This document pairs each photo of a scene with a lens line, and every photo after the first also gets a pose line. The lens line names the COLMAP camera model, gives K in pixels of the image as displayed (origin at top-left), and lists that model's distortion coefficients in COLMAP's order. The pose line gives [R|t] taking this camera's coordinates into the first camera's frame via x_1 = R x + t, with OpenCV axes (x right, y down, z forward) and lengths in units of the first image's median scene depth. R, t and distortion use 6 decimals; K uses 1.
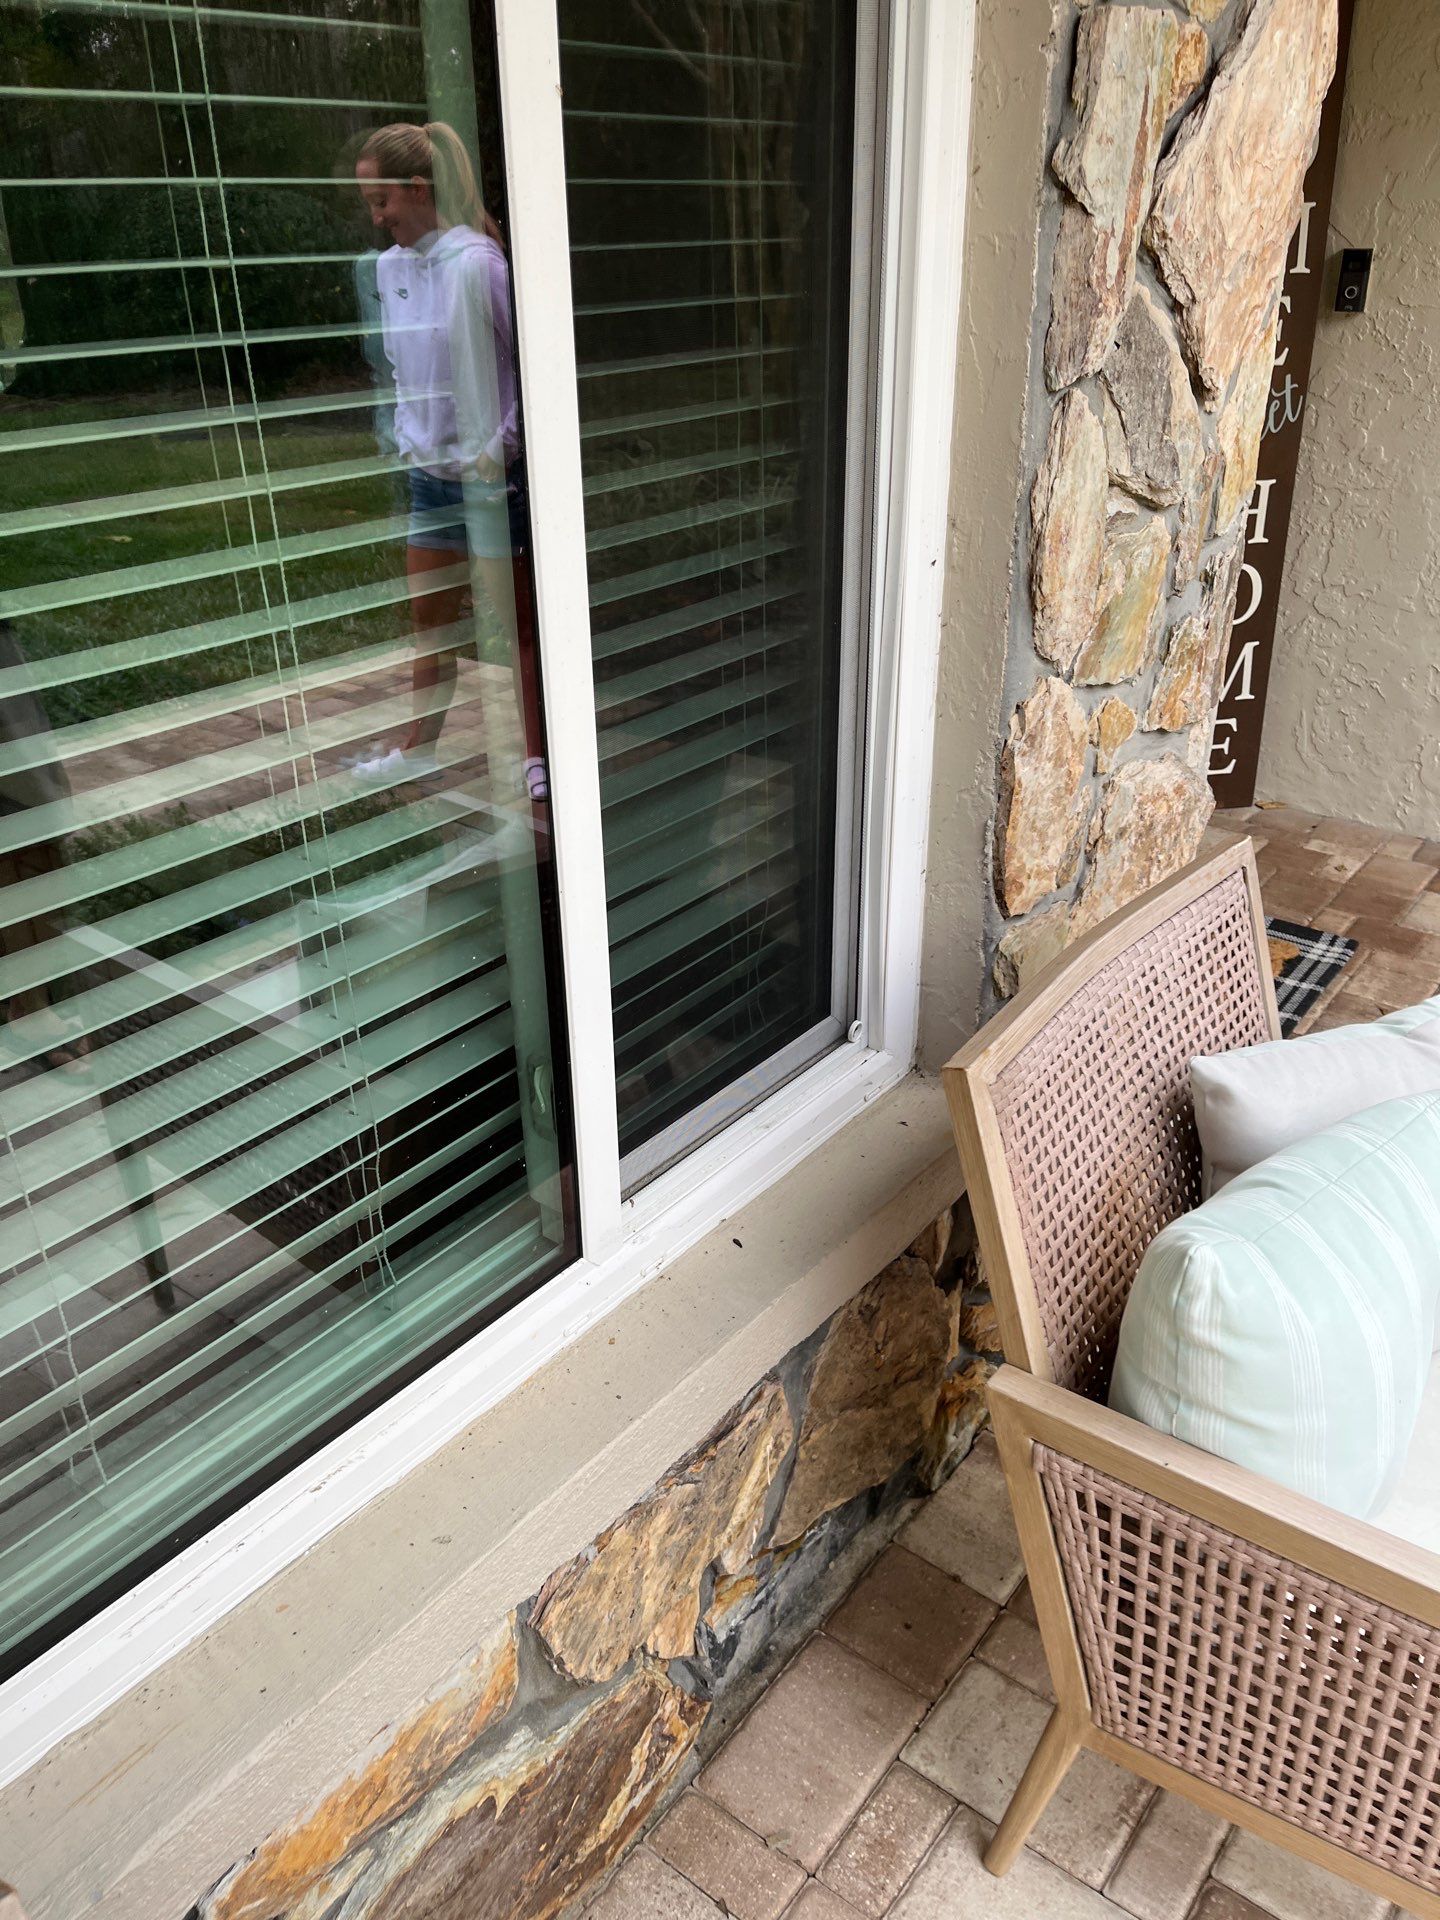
lens RADIAL K [[1484.3, 0, 720.0], [0, 1484.3, 960.0], [0, 0, 1]] dist [0.002827, 0.001207]
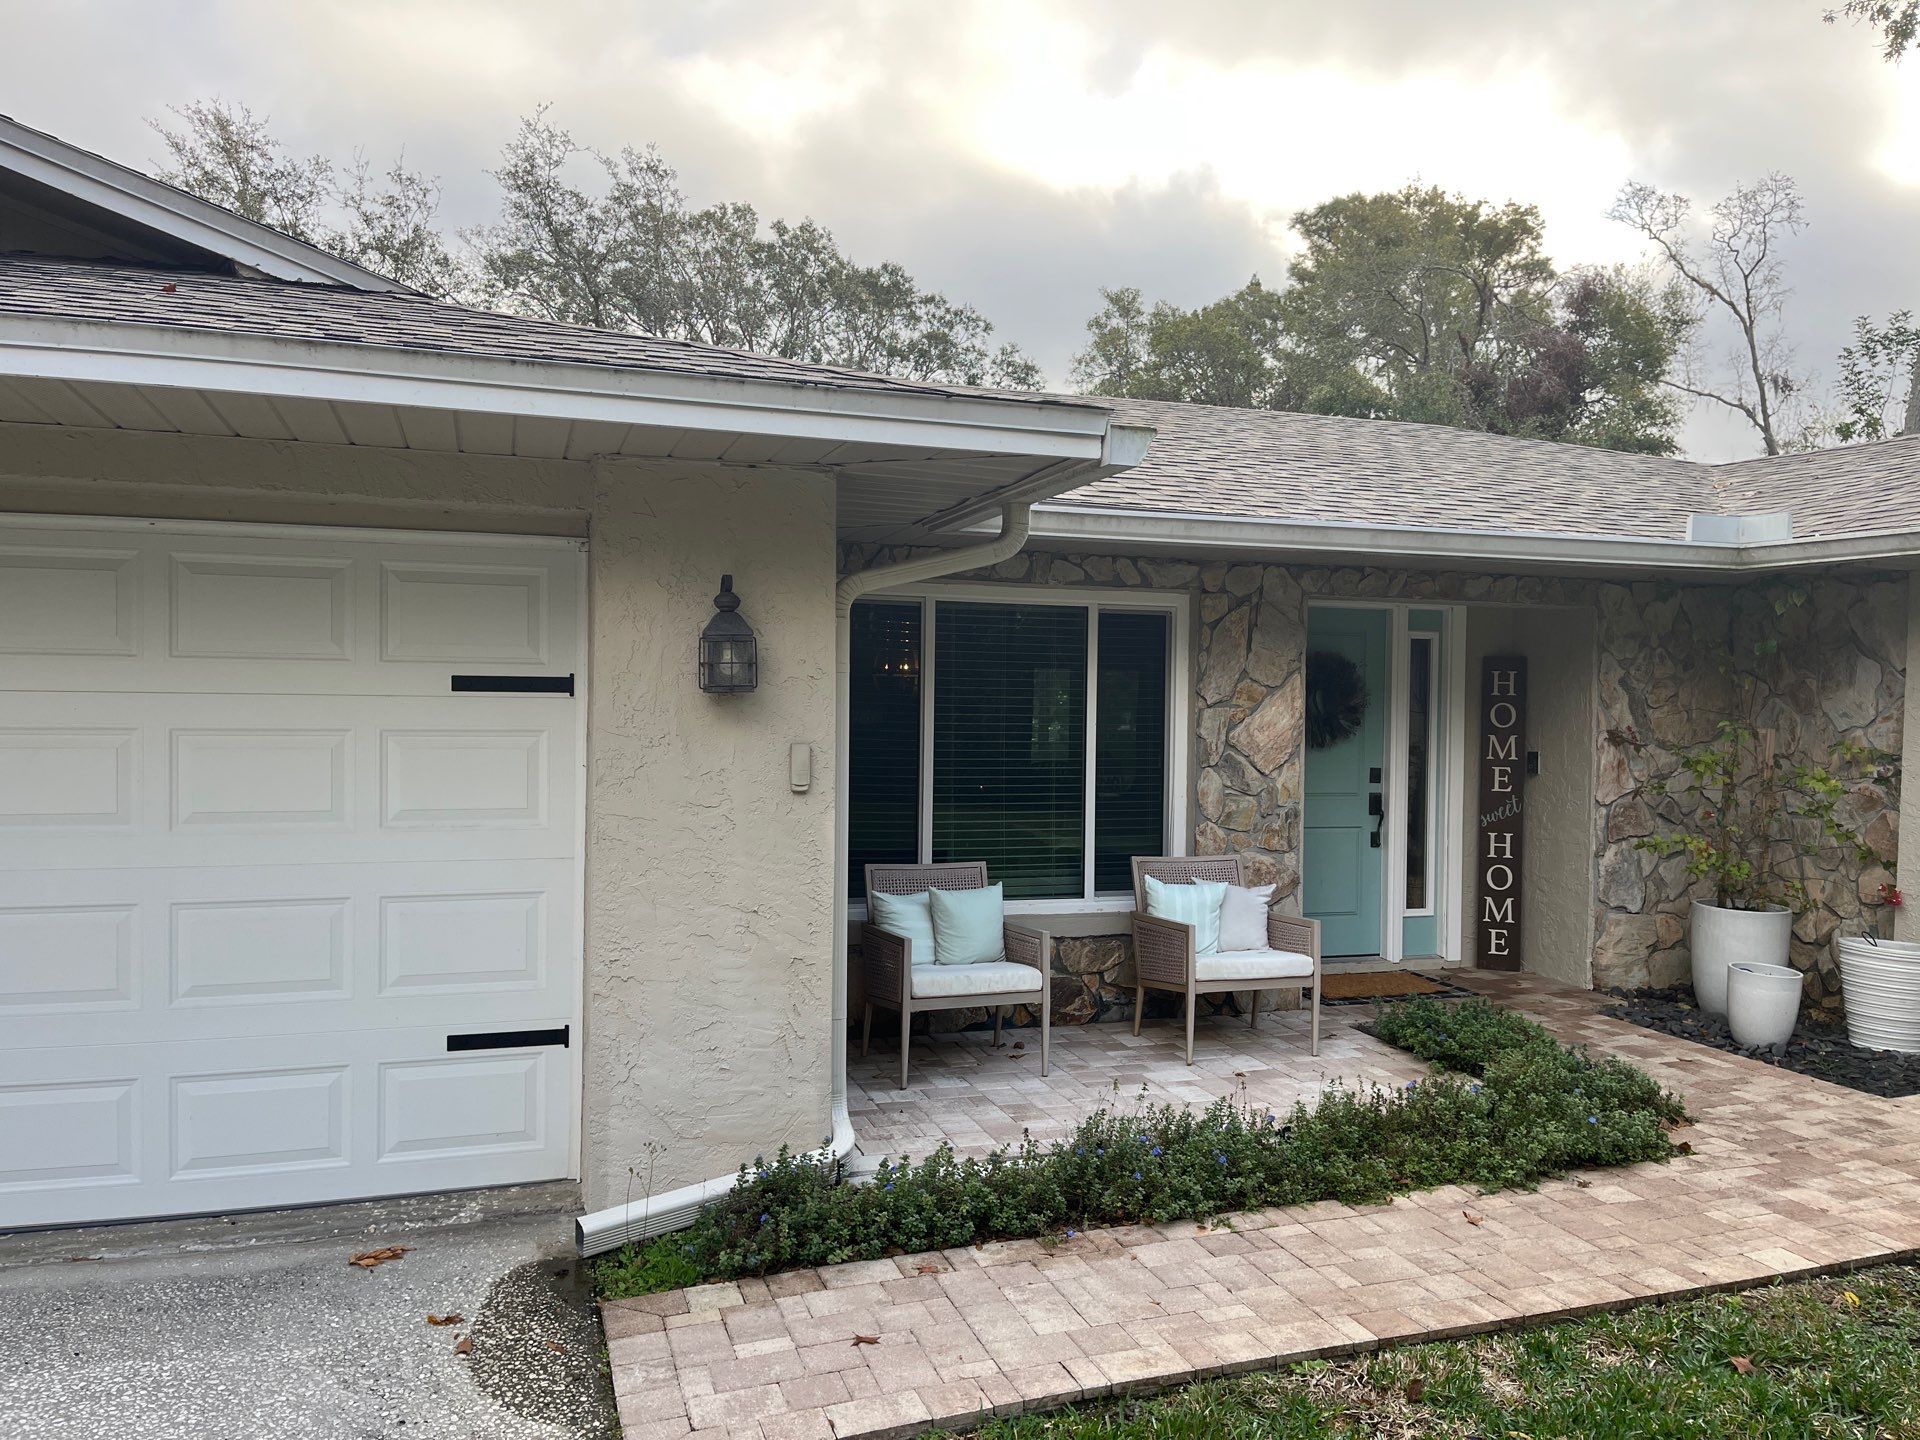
lens RADIAL K [[1449.6, 0, 977.4], [0, 1449.6, 726.5], [0, 0, 1]] dist [0.061152, -0.086586]
pose [[0.835260, 0.032917, -0.548869, 2.163045], [-0.267132, 0.896782, -0.352735, 1.402457], [0.480606, 0.441246, 0.757839, -3.099609]]
